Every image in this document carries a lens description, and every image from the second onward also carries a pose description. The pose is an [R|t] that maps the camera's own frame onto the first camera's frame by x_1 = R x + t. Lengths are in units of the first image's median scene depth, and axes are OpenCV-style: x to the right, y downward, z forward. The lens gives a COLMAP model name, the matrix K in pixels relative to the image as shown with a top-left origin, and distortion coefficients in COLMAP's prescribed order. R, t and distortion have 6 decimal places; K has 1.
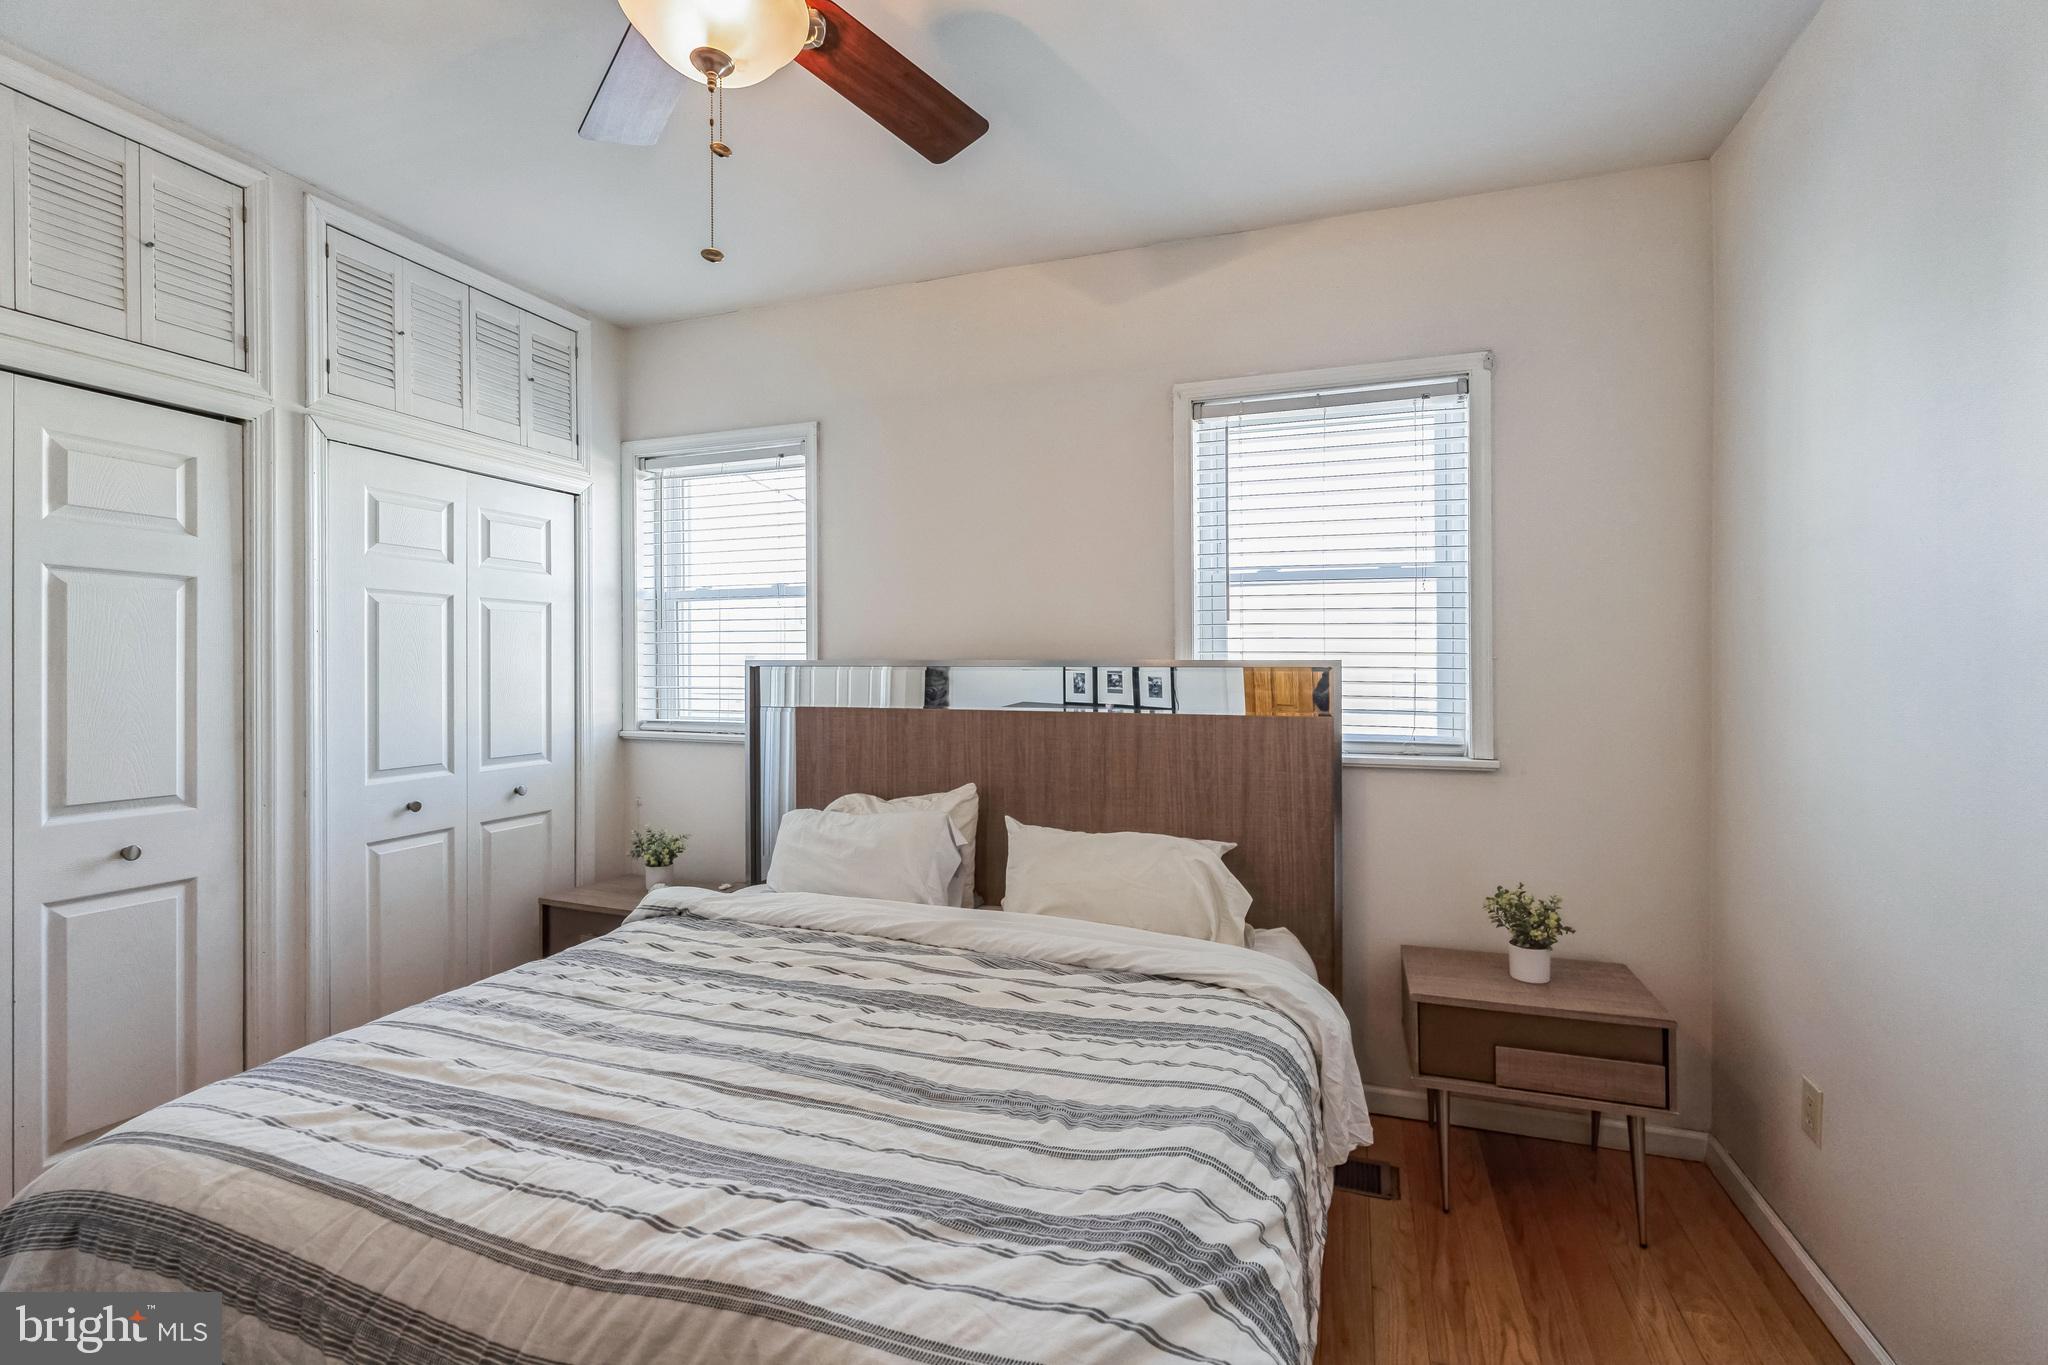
lens RADIAL K [[903.7, 0, 1019.6], [0, 903.7, 675.7], [0, 0, 1]] dist [-0.003338, 0.000033]
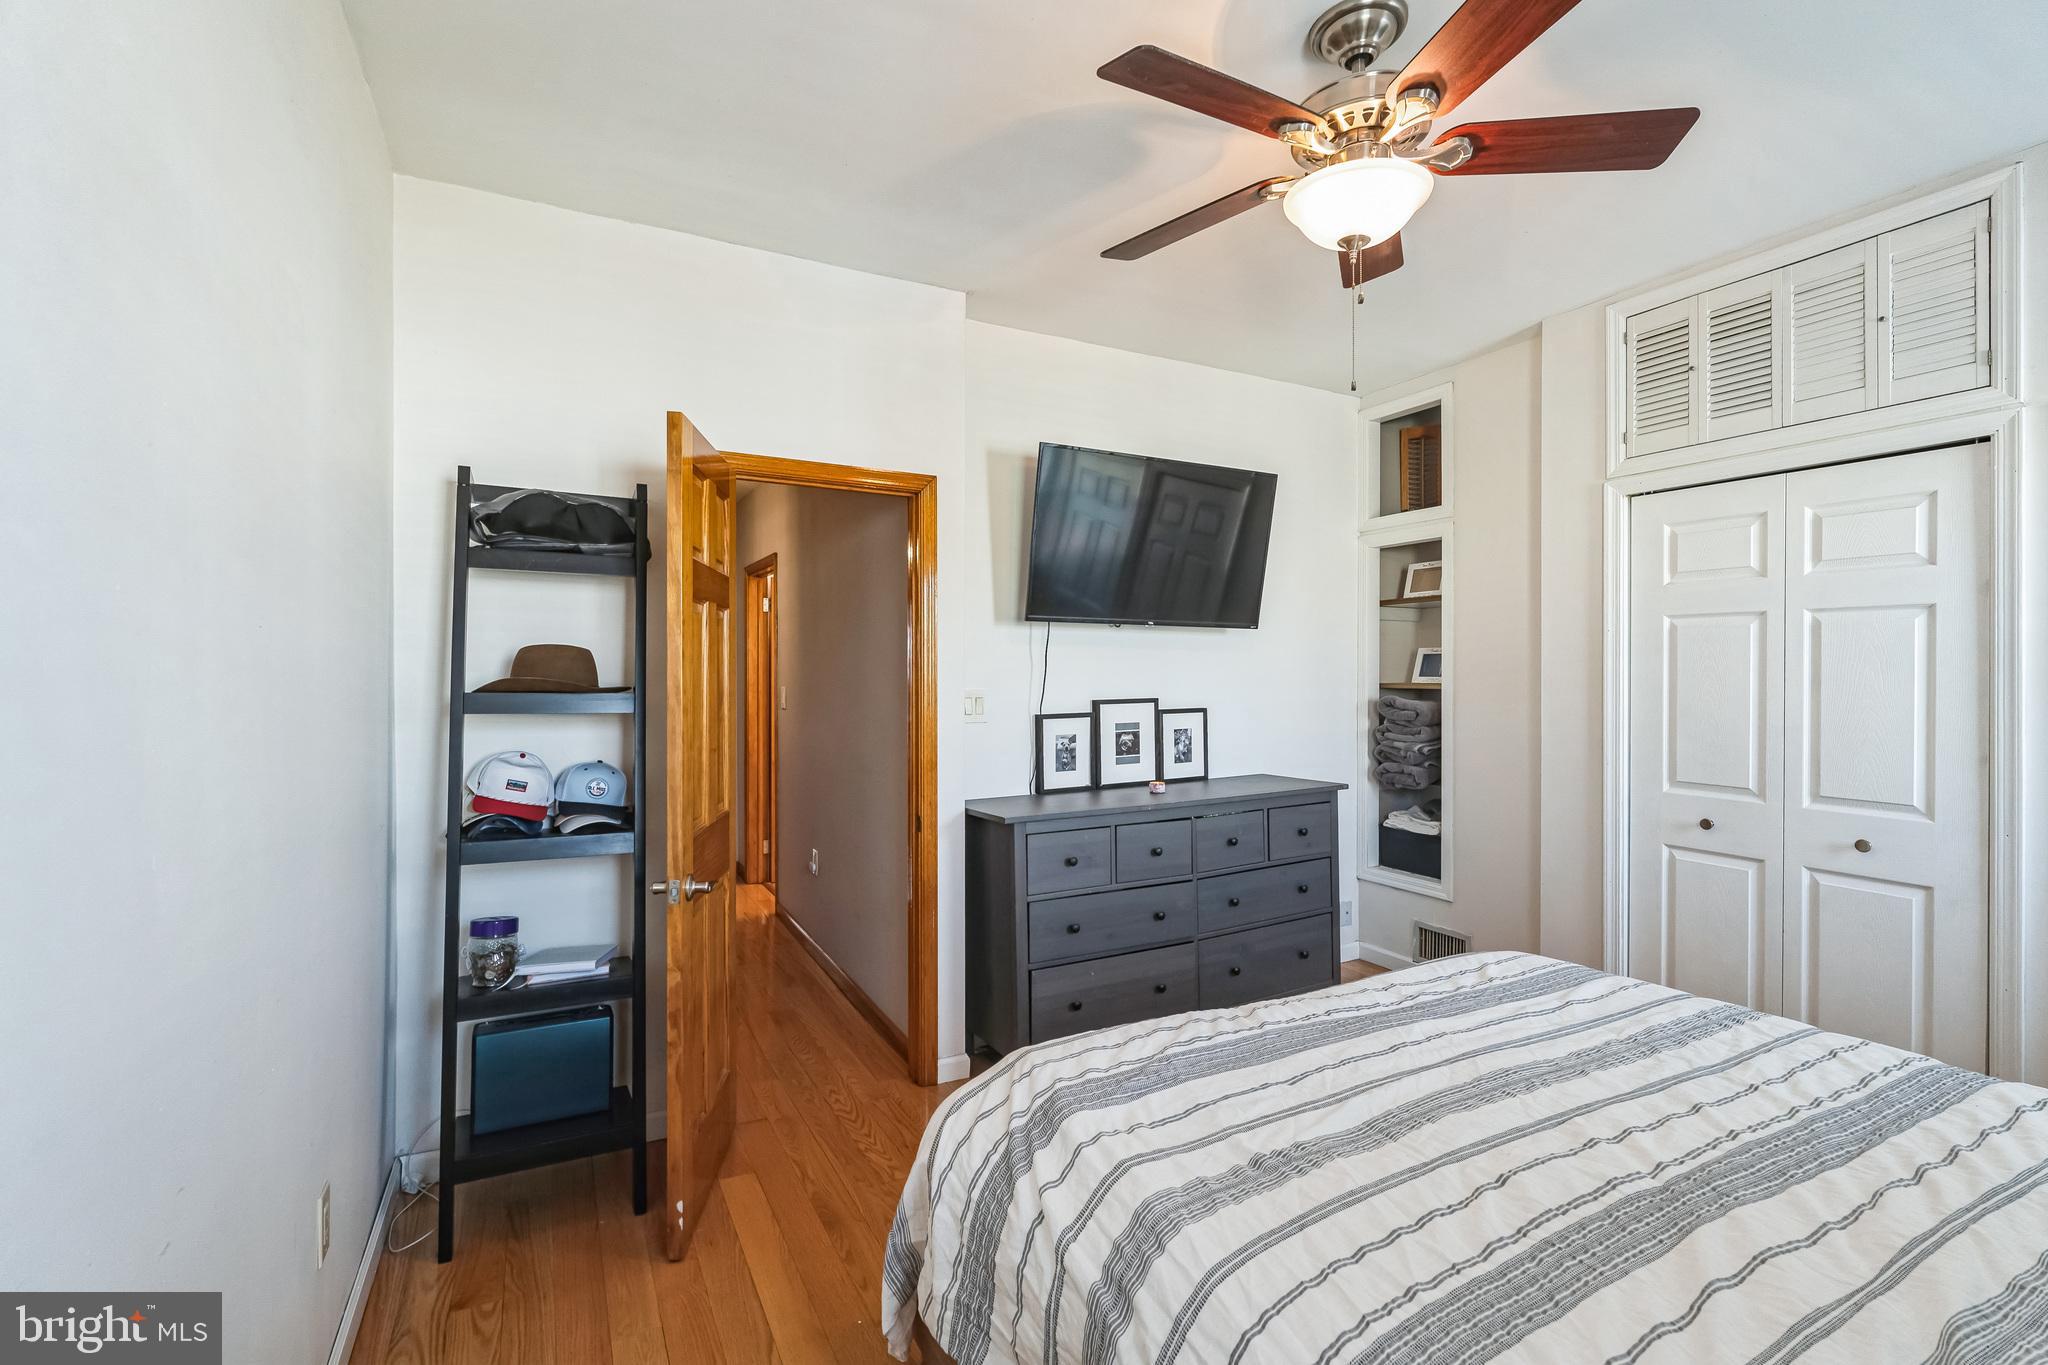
lens RADIAL K [[903.7, 0, 1022.0], [0, 903.7, 669.6], [0, 0, 1]] dist [-0.003338, 0.000033]
pose [[-0.682984, 0.006750, -0.730402, 0.596684], [-0.001229, 0.999945, 0.010390, -0.042809], [0.730432, 0.007994, -0.682939, 0.953383]]
